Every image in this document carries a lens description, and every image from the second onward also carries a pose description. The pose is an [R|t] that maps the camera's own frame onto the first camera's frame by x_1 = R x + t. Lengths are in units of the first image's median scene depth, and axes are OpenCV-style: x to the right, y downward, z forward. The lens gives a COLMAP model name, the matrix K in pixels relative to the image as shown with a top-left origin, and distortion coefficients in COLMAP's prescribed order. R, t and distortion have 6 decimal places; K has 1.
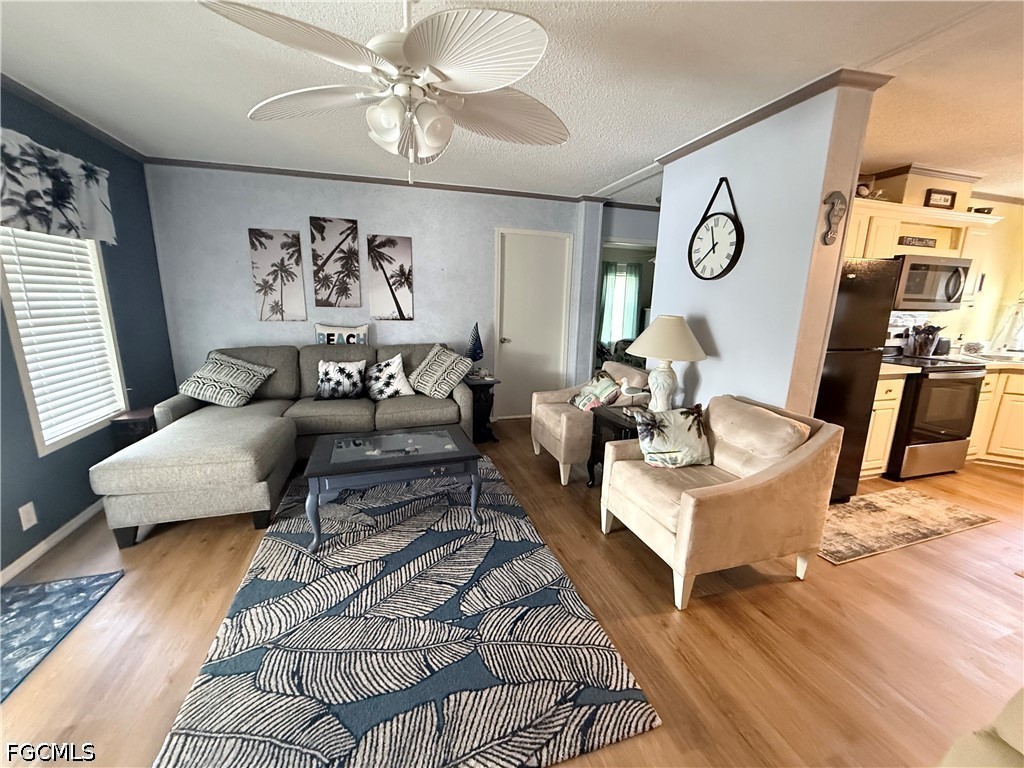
lens RADIAL K [[407.6, 0, 508.4], [0, 407.6, 382.6], [0, 0, 1]] dist [0.001266, 0.000589]
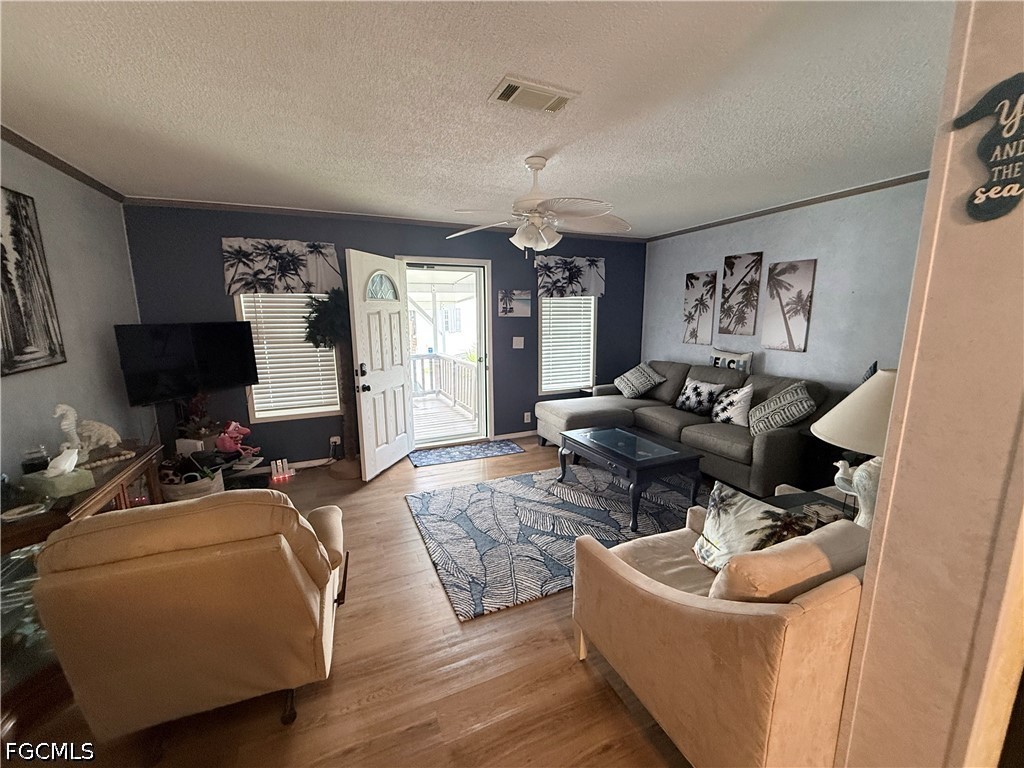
lens RADIAL K [[407.6, 0, 508.4], [0, 407.6, 382.6], [0, 0, 1]] dist [0.001266, 0.000589]
pose [[0.120993, 0.149198, -0.981377, 0.628231], [-0.196529, 0.972671, 0.123645, -0.080710], [0.973004, 0.177908, 0.147008, 0.291773]]
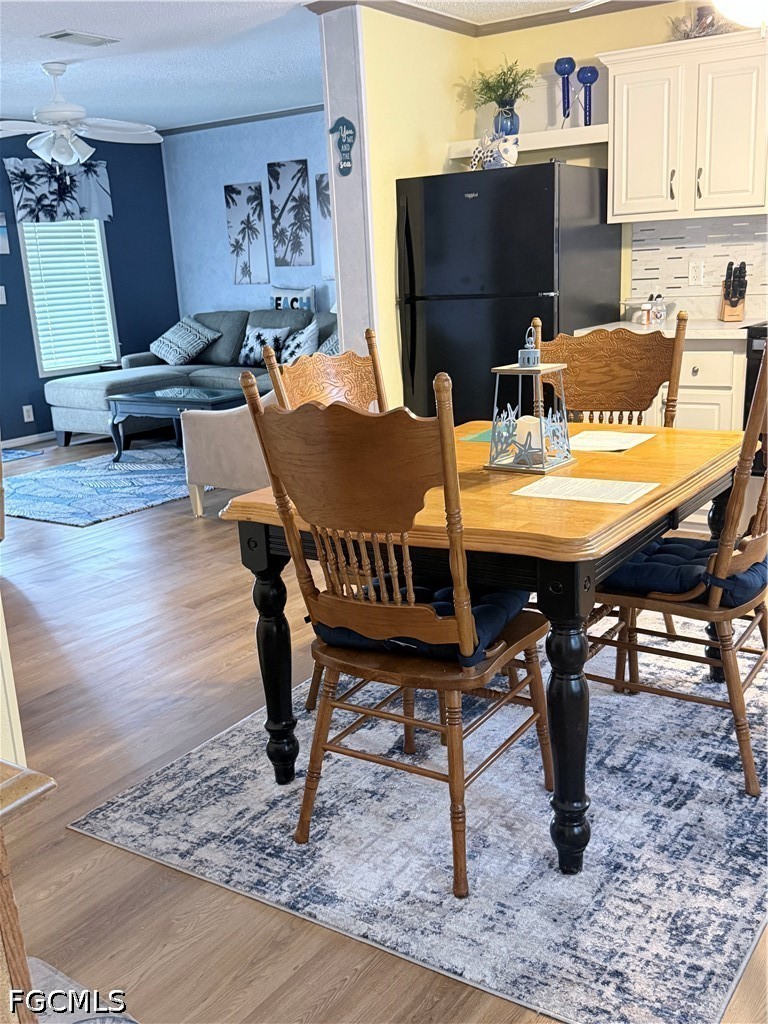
lens RADIAL K [[1028.0, 0, 385.6], [0, 1028.0, 526.6], [0, 0, 1]] dist [0.163593, -0.349245]
pose [[0.622141, 0.147617, -0.768863, 1.554319], [-0.098278, 0.989021, 0.110362, 0.103578], [0.776713, 0.006902, 0.629817, -0.239045]]
